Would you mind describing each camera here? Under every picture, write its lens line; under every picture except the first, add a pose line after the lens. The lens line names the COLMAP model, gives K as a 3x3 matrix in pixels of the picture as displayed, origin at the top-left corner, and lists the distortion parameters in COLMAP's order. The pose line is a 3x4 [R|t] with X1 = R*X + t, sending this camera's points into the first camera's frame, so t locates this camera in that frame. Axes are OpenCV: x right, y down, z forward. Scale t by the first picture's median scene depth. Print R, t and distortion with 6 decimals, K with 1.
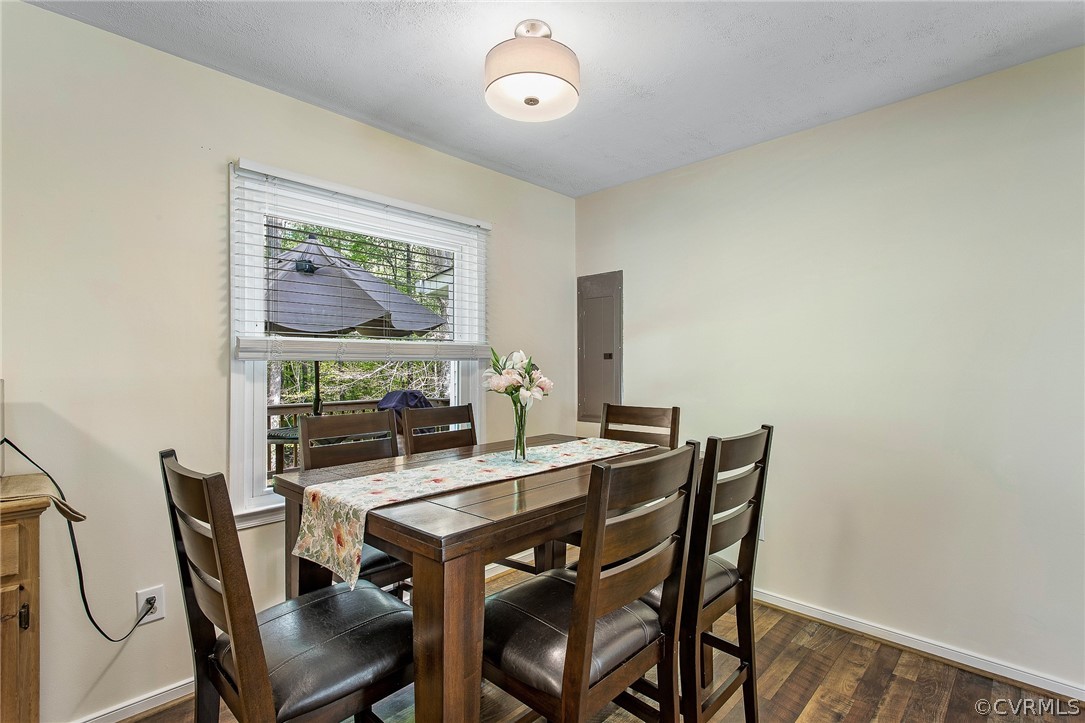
lens RADIAL K [[513.5, 0, 543.8], [0, 513.5, 371.2], [0, 0, 1]] dist [-0.015571, -0.000583]
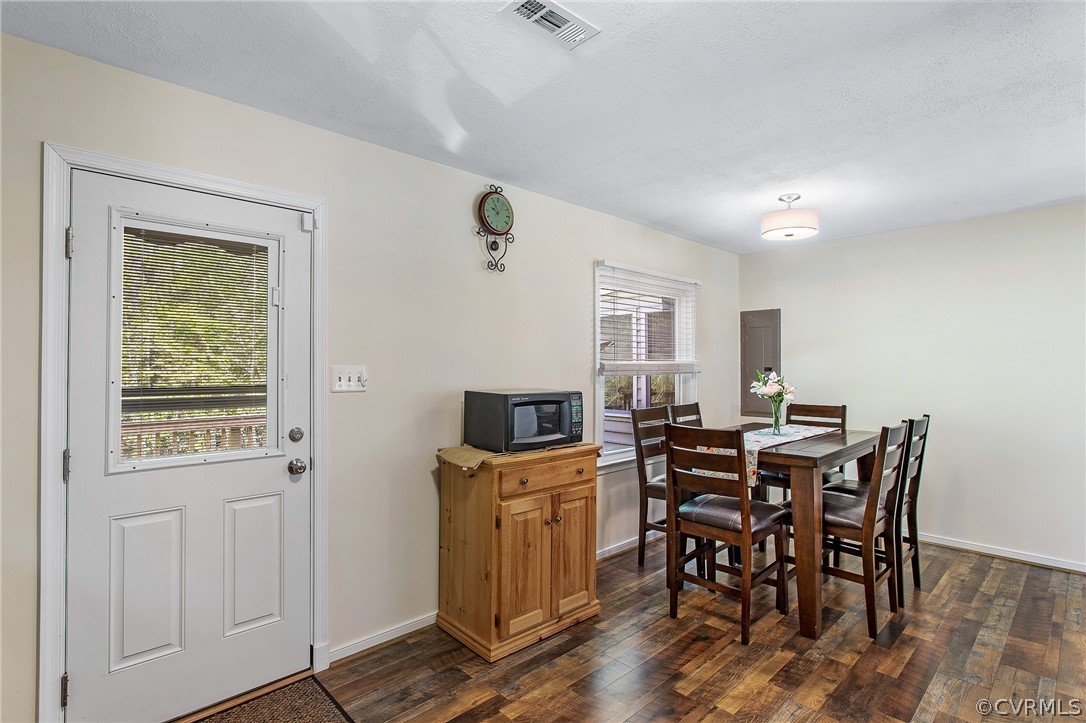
lens RADIAL K [[513.9, 0, 566.0], [0, 513.9, 363.9], [0, 0, 1]] dist [-0.015571, -0.000583]
pose [[0.999342, 0.003508, -0.036096, -0.643439], [-0.004068, 0.999872, -0.015457, -0.035125], [0.036037, 0.015594, 0.999229, -0.719284]]
